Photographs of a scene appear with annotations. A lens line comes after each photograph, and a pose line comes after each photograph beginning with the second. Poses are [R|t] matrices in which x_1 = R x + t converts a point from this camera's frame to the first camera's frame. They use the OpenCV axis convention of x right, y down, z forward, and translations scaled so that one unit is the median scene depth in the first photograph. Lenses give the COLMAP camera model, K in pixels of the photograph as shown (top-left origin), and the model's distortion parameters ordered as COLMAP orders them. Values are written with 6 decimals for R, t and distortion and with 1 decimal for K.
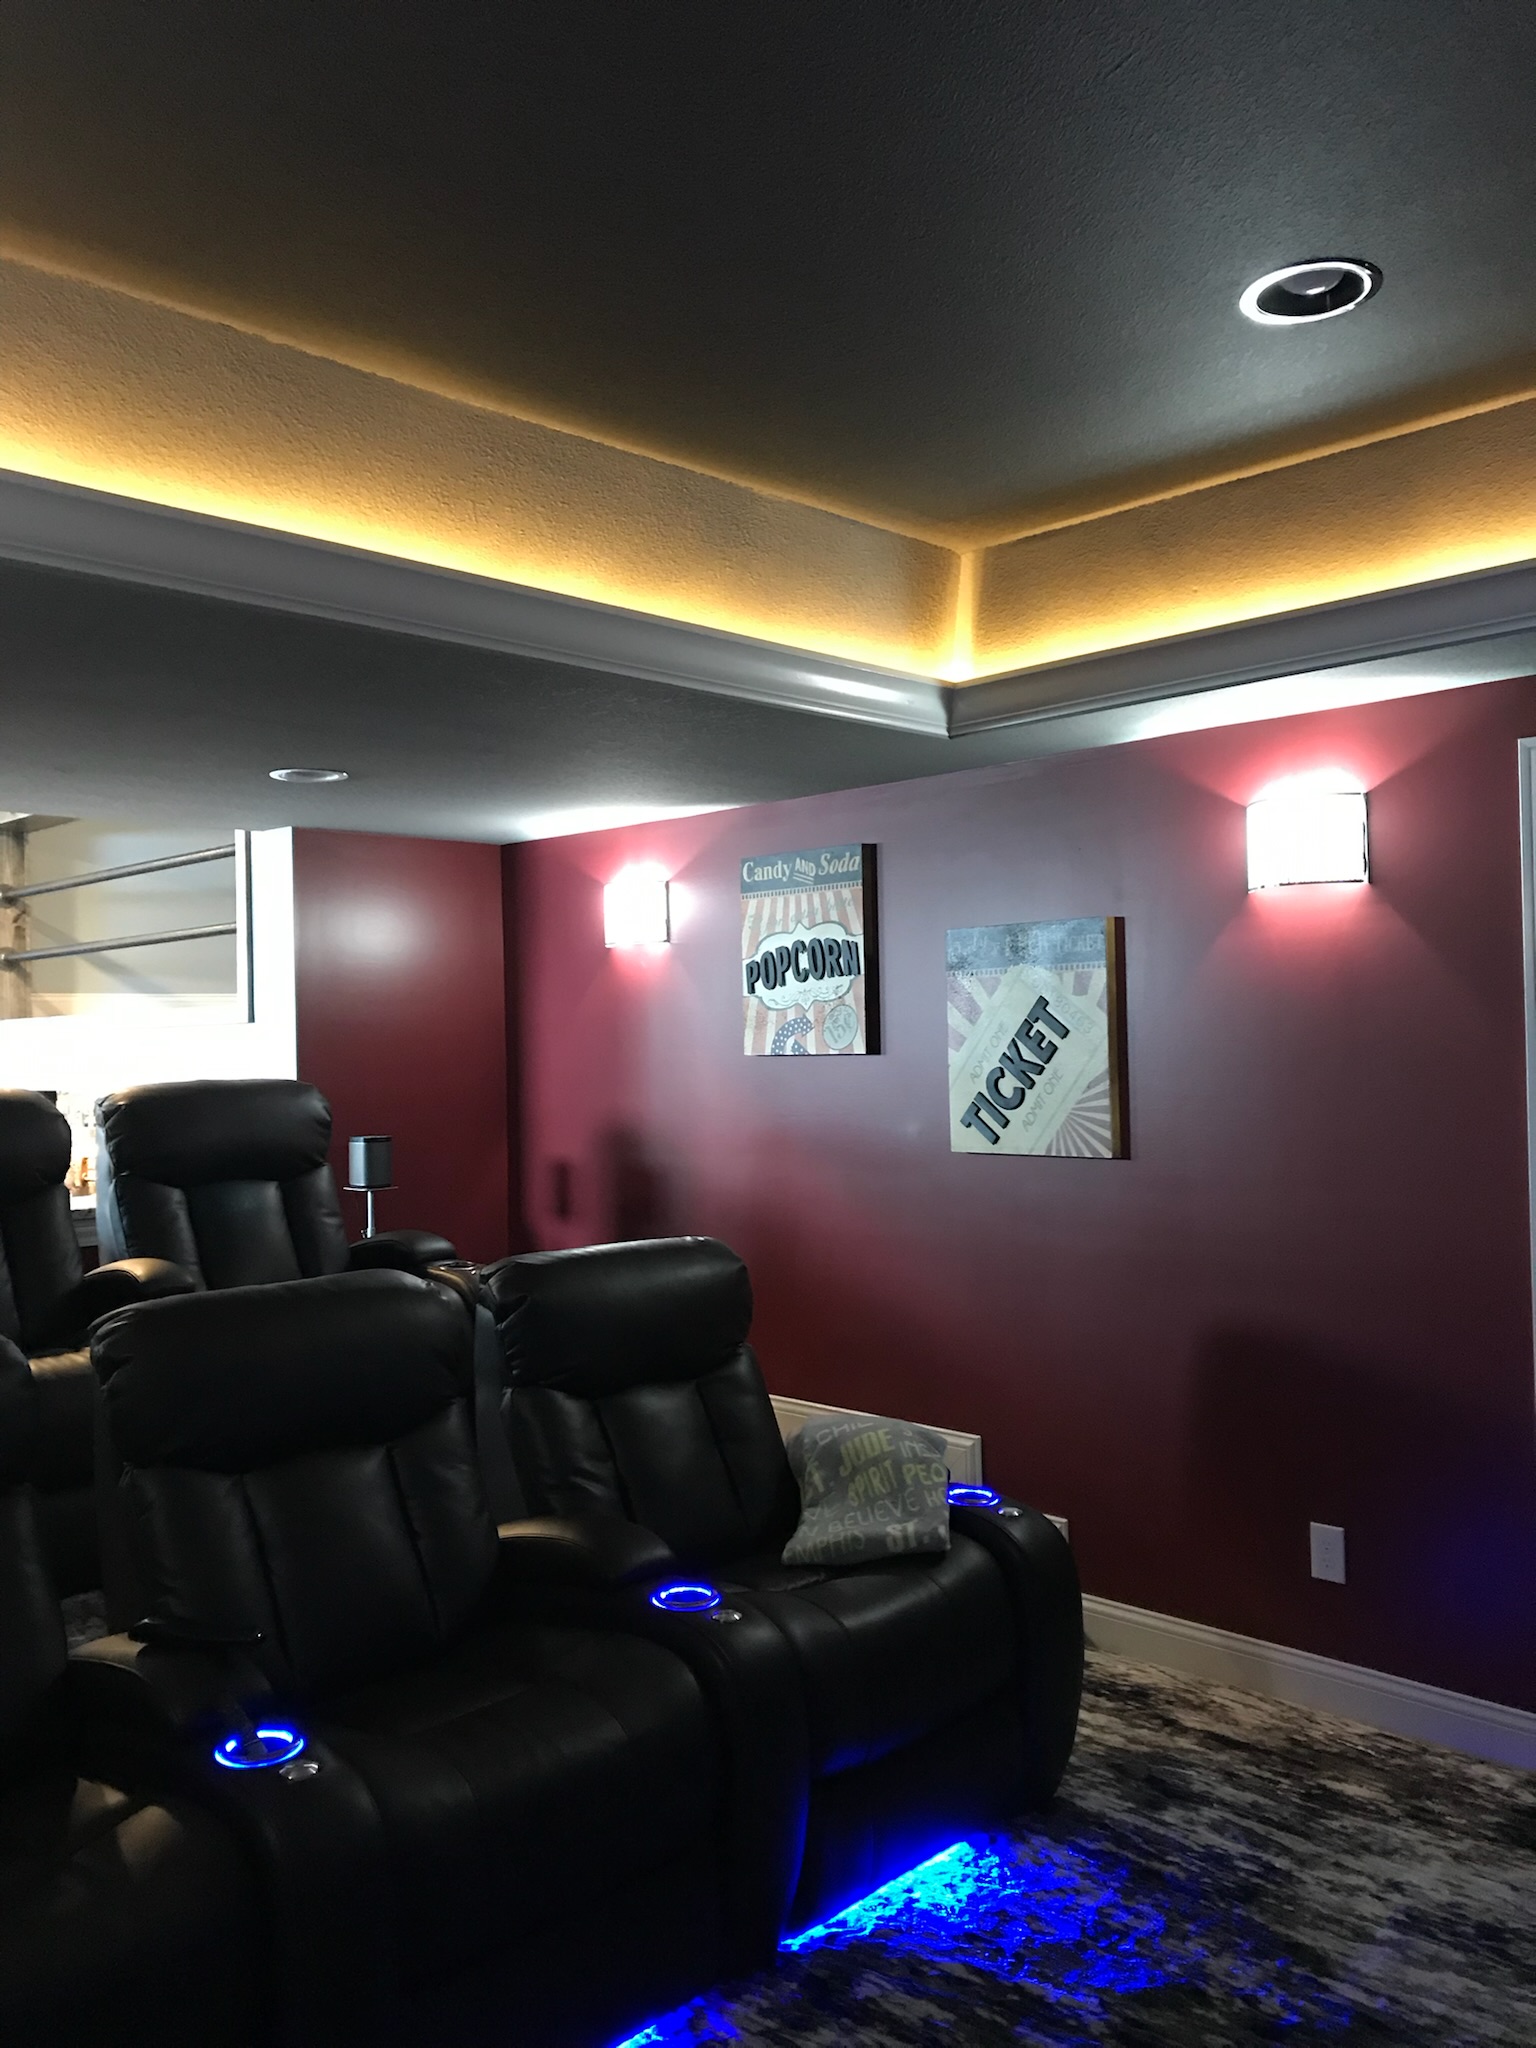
lens RADIAL K [[1669.3, 0, 775.2], [0, 1669.3, 1030.7], [0, 0, 1]] dist [0.059898, -0.064722]
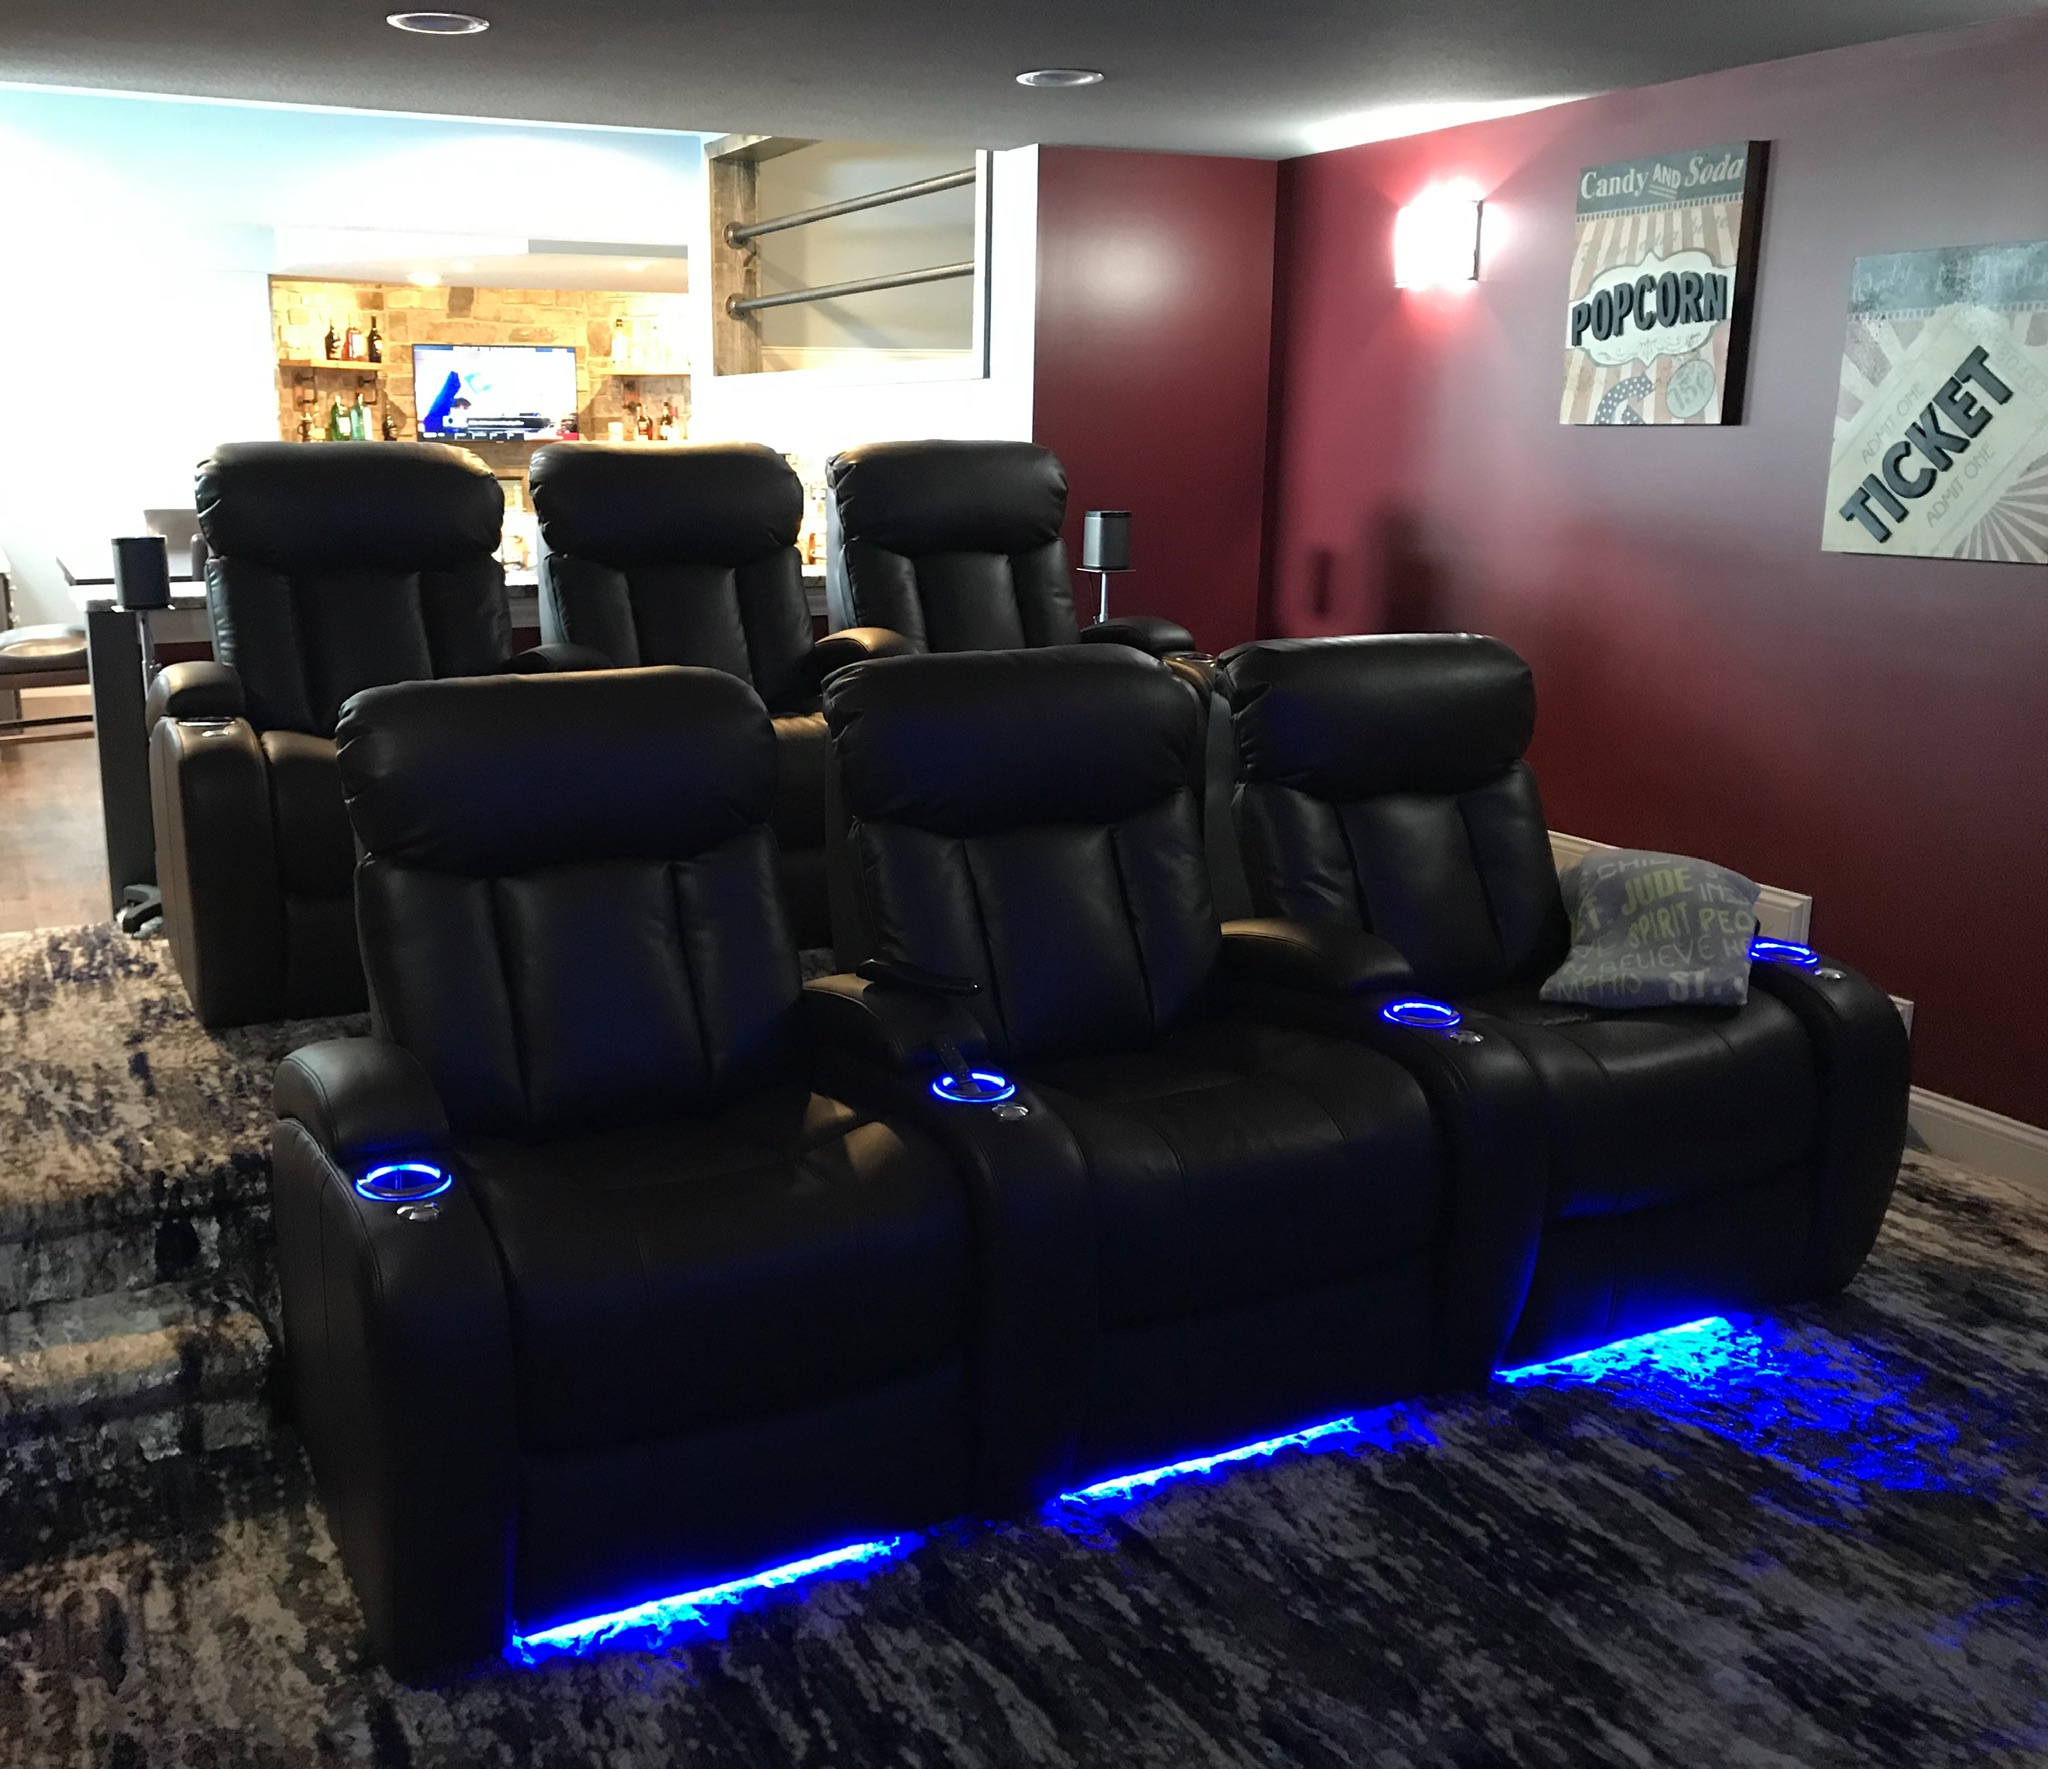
lens RADIAL K [[1952.4, 0, 873.8], [0, 1952.4, 873.5], [0, 0, 1]] dist [0.002940, 0.023876]
pose [[0.936844, 0.097942, -0.335753, 0.011863], [-0.017709, 0.972042, 0.234139, 0.012853], [0.349298, -0.213406, 0.912386, -0.040261]]
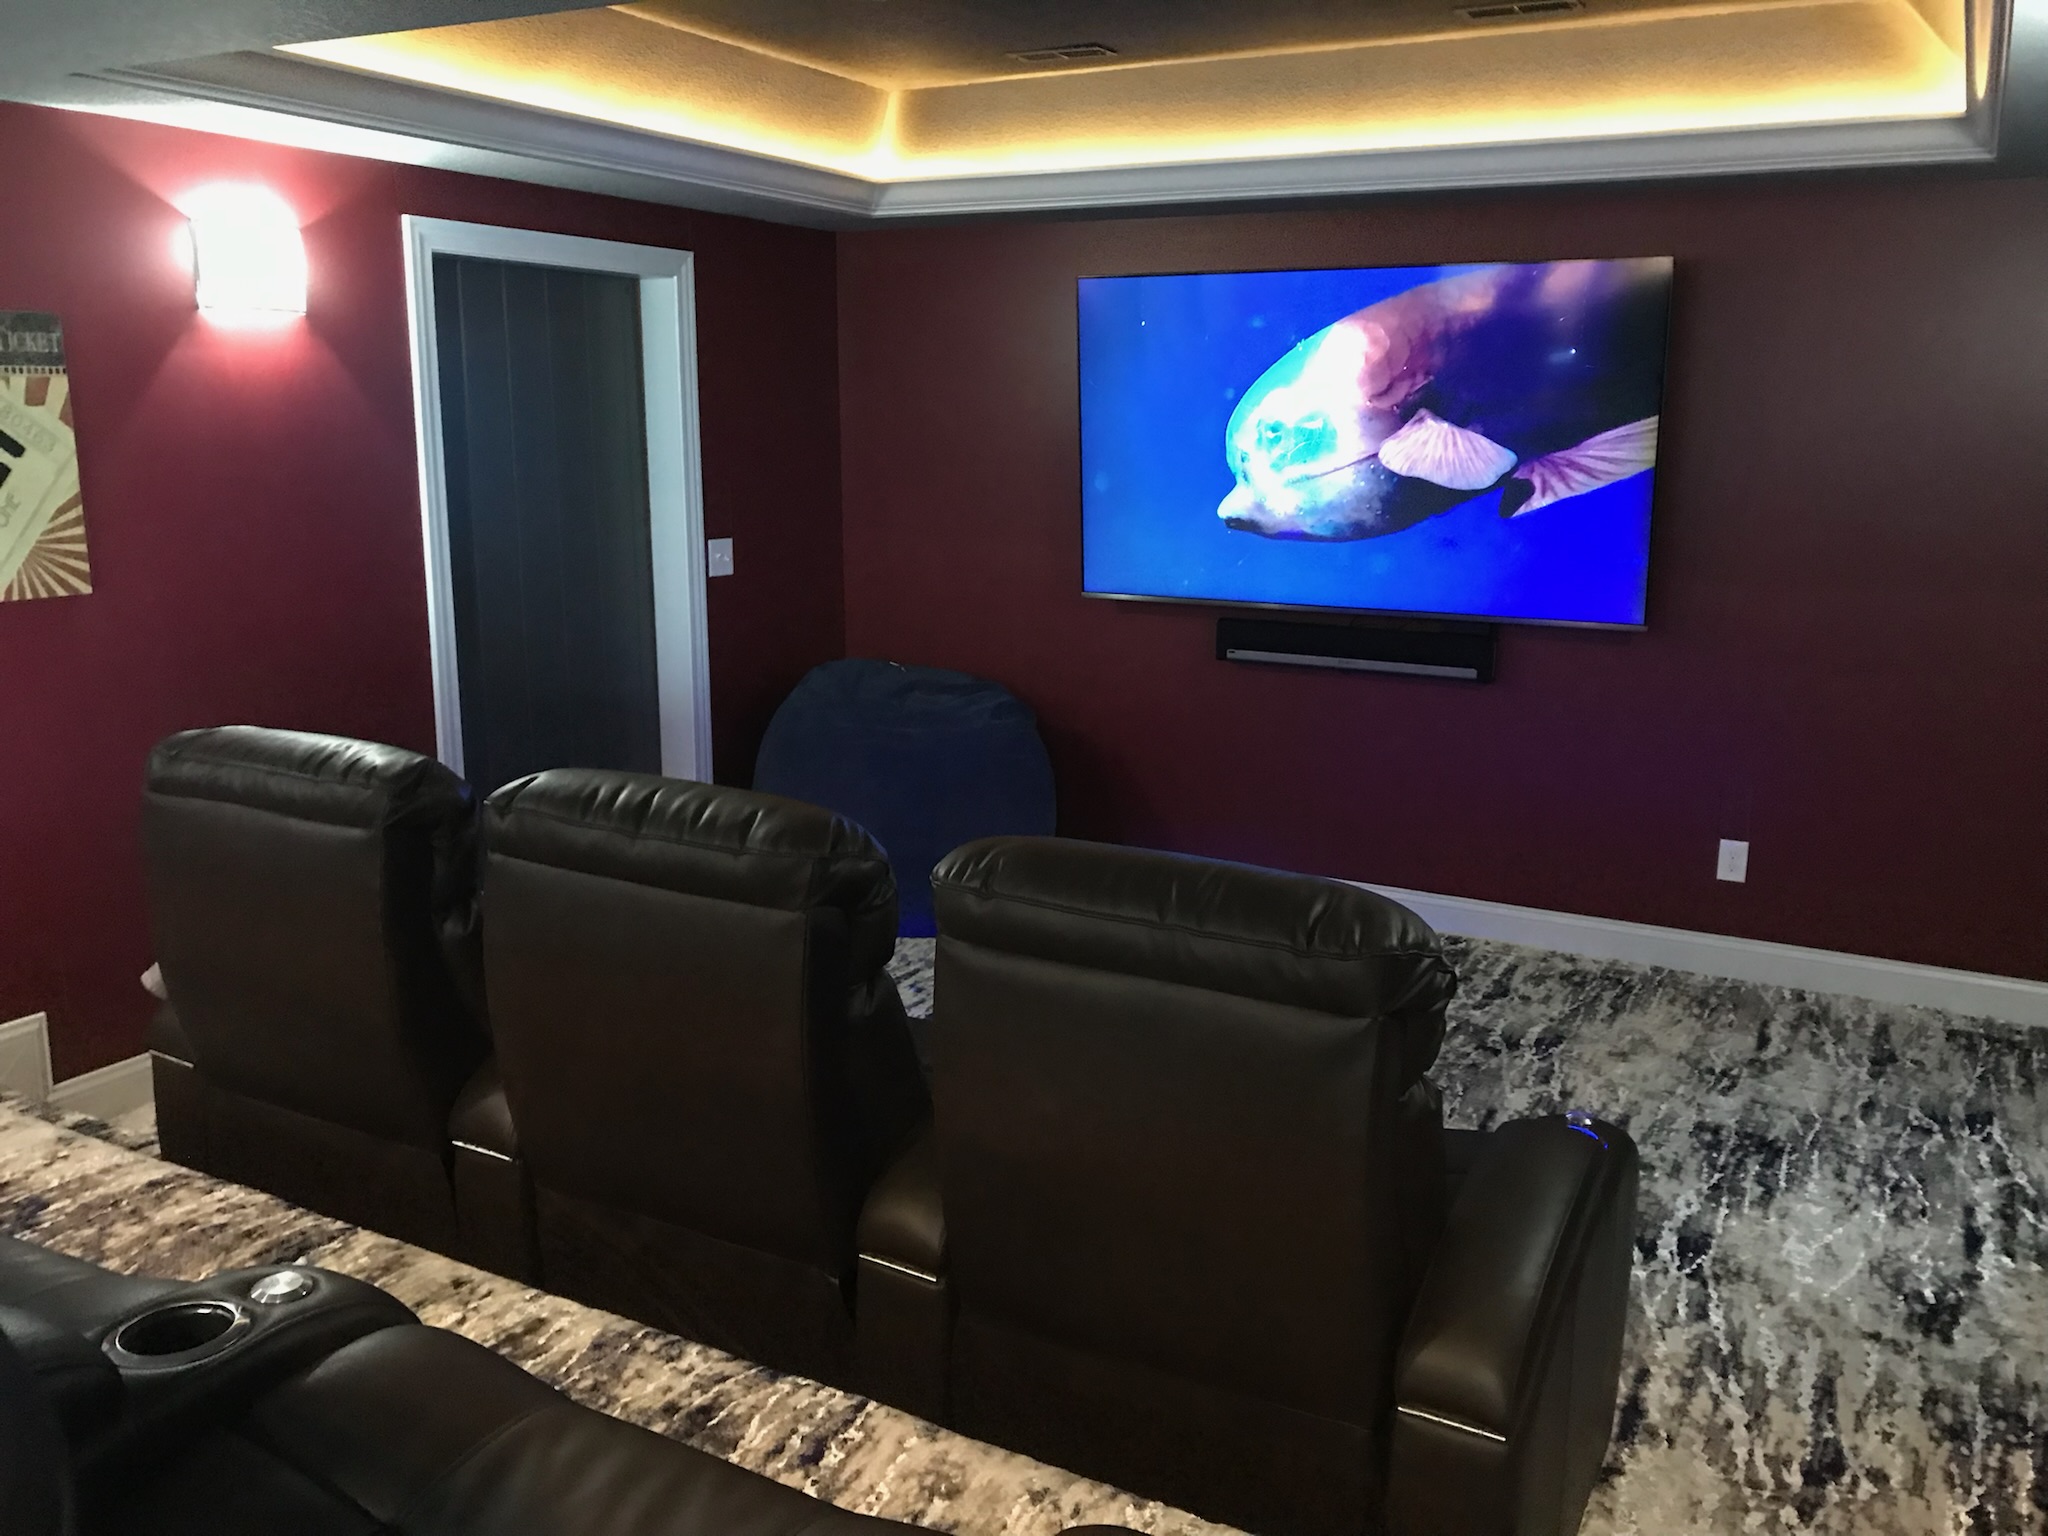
lens RADIAL K [[1683.8, 0, 1014.8], [0, 1683.8, 766.7], [0, 0, 1]] dist [0.002481, 0.000668]
pose [[-0.268548, -0.187600, 0.944822, -0.803078], [-0.011110, 0.981390, 0.191703, -0.011088], [-0.963202, 0.040985, -0.265635, 0.769462]]
